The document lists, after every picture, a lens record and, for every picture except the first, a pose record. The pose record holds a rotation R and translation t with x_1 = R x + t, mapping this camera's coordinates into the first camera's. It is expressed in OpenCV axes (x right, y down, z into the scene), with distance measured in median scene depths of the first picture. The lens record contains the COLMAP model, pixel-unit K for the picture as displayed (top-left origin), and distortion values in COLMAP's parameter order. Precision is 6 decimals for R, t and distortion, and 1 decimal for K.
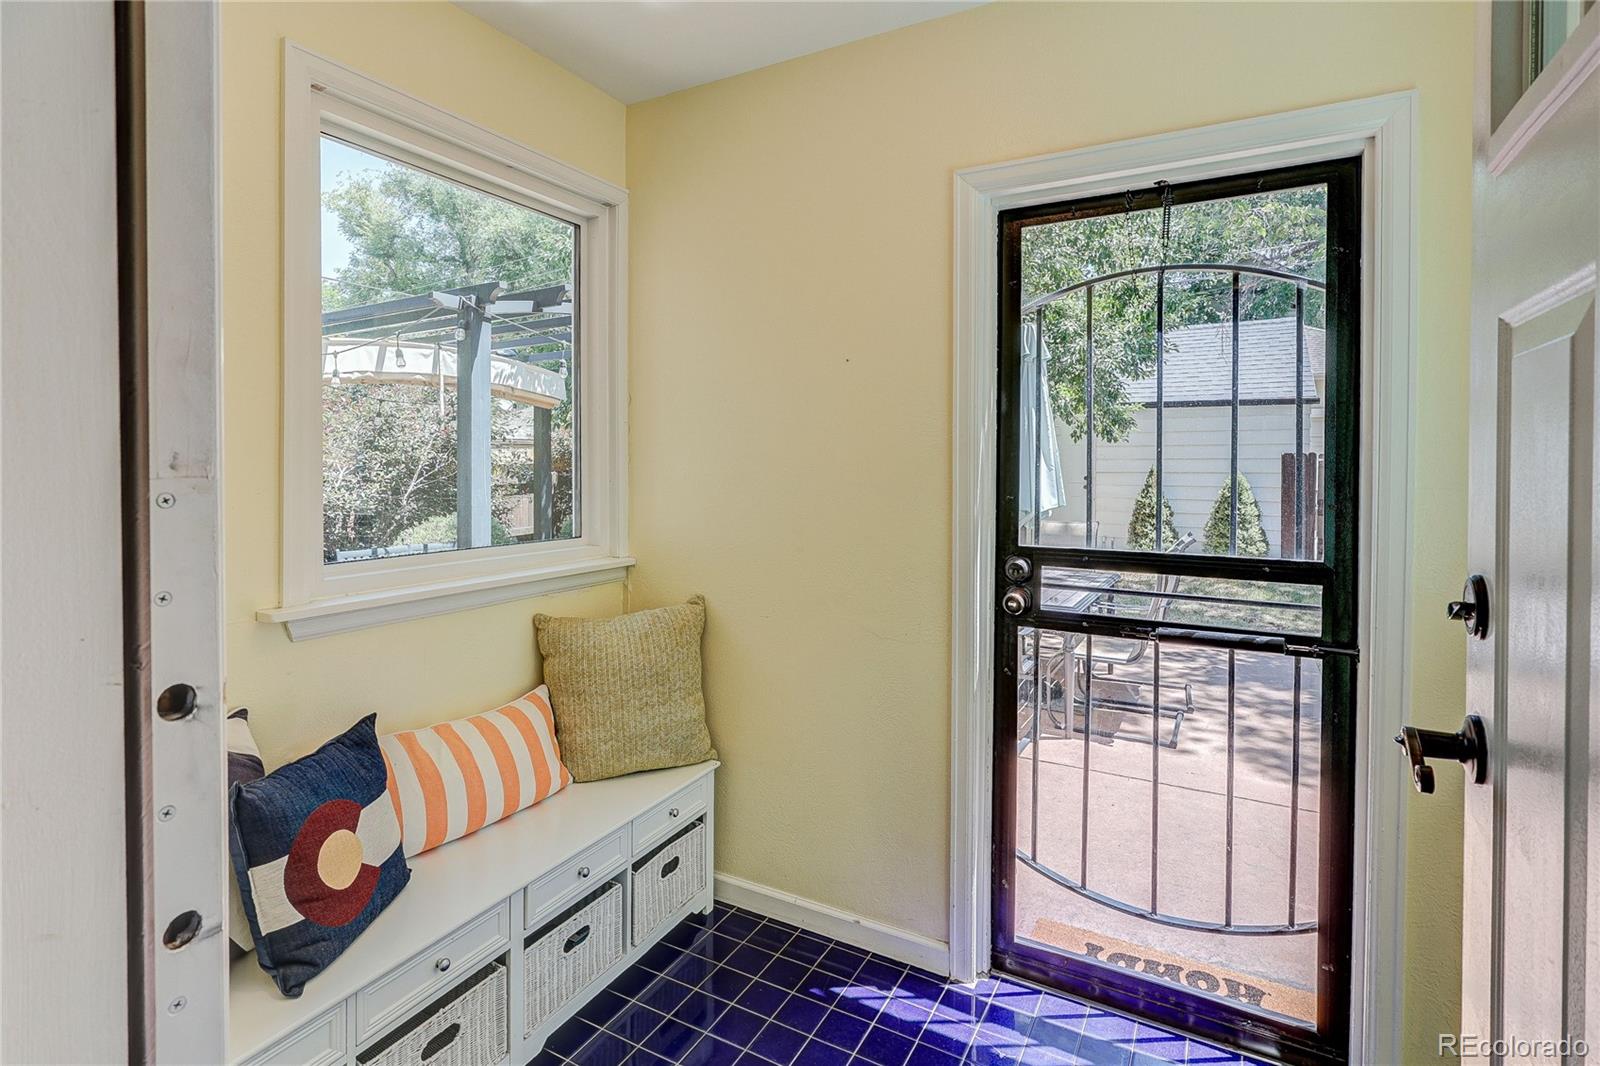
lens RADIAL K [[777.6, 0, 803.4], [0, 777.6, 468.2], [0, 0, 1]] dist [0.000181, -0.000025]
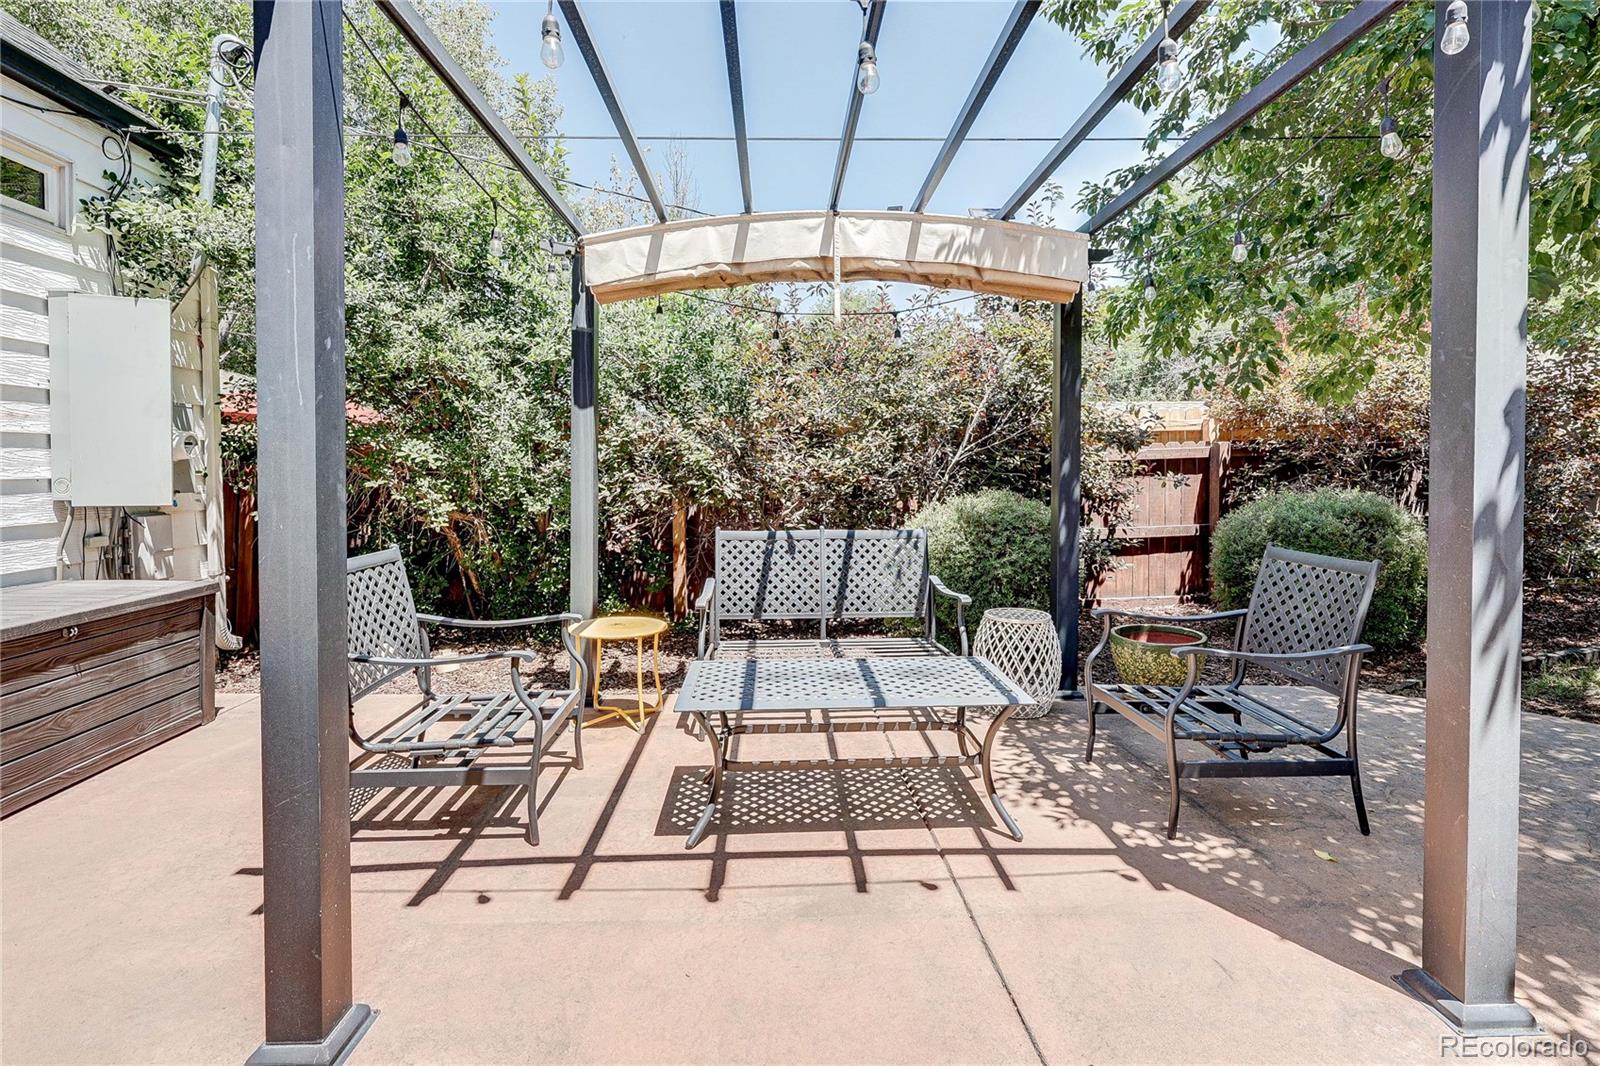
lens RADIAL K [[769.6, 0, 799.6], [0, 769.6, 489.9], [0, 0, 1]] dist [-0.001504, -0.000671]
pose [[0.526136, 0.021682, -0.850124, 0.041772], [-0.001367, 0.999695, 0.024650, 0.046849], [0.850400, -0.011807, 0.526005, 0.594779]]
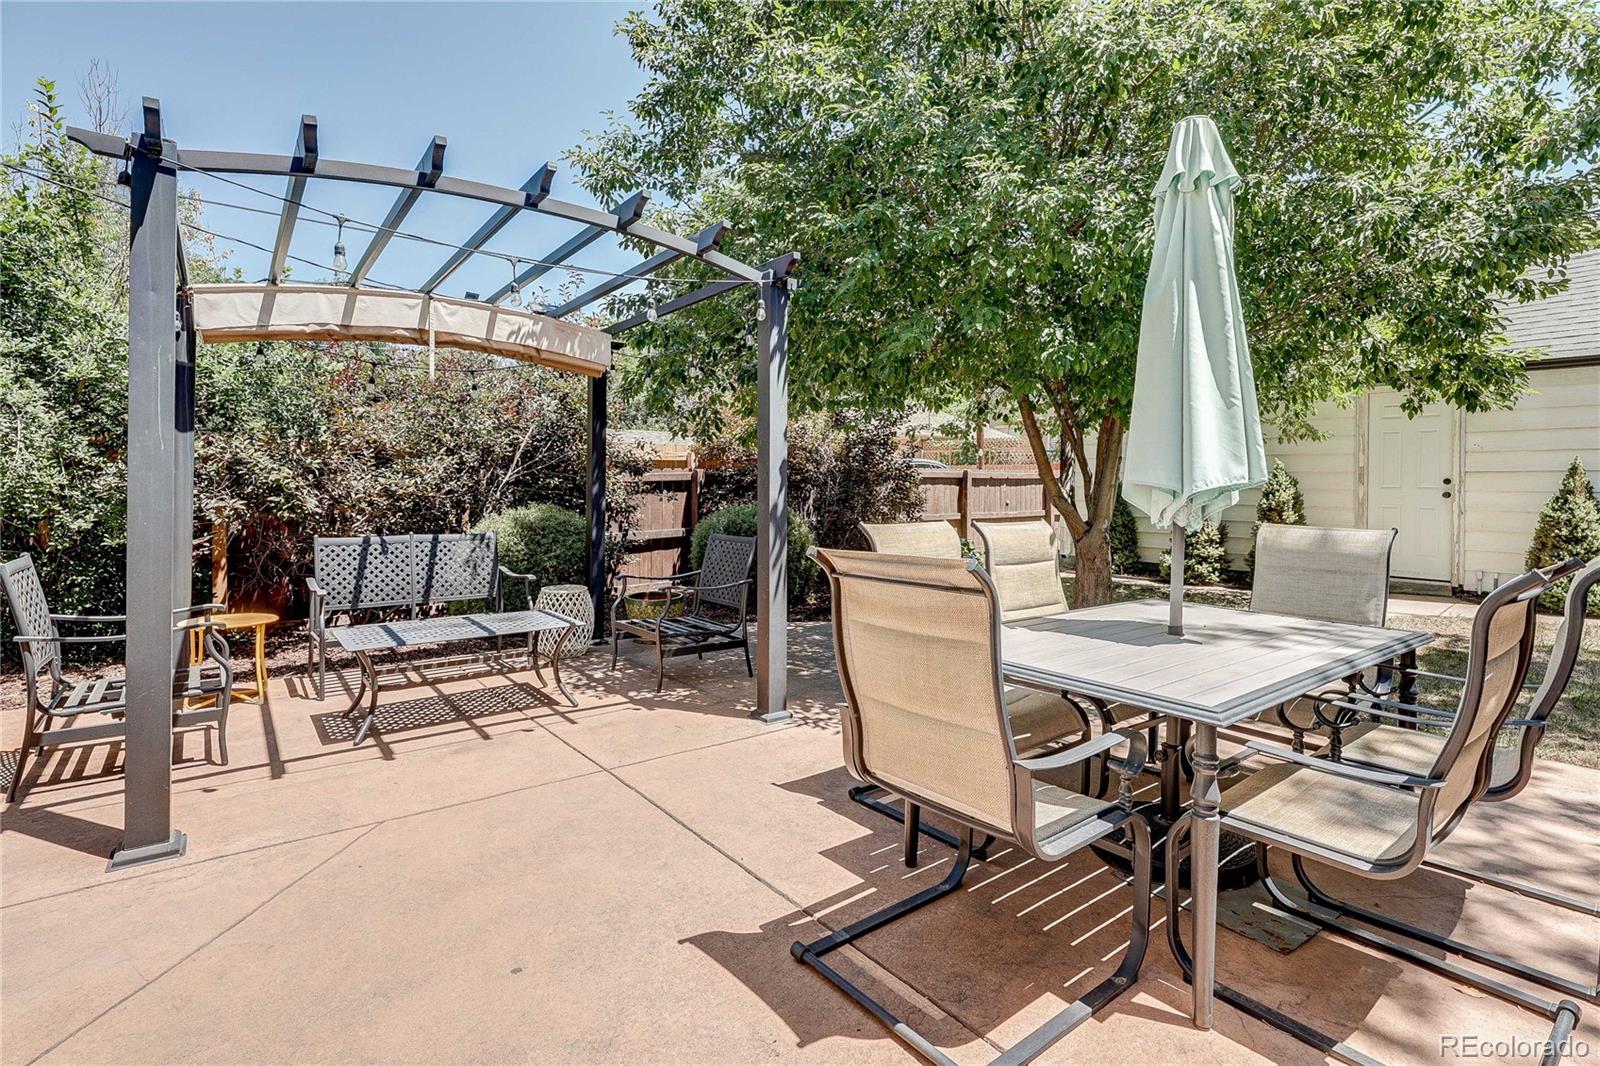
lens RADIAL K [[756.6, 0, 804.9], [0, 756.6, 485.4], [0, 0, 1]] dist [-0.000532, 0.000258]
pose [[0.922815, 0.004251, -0.385220, 0.202559], [-0.007028, 0.999958, -0.005802, 0.044640], [0.385179, 0.008062, 0.922807, 0.368950]]
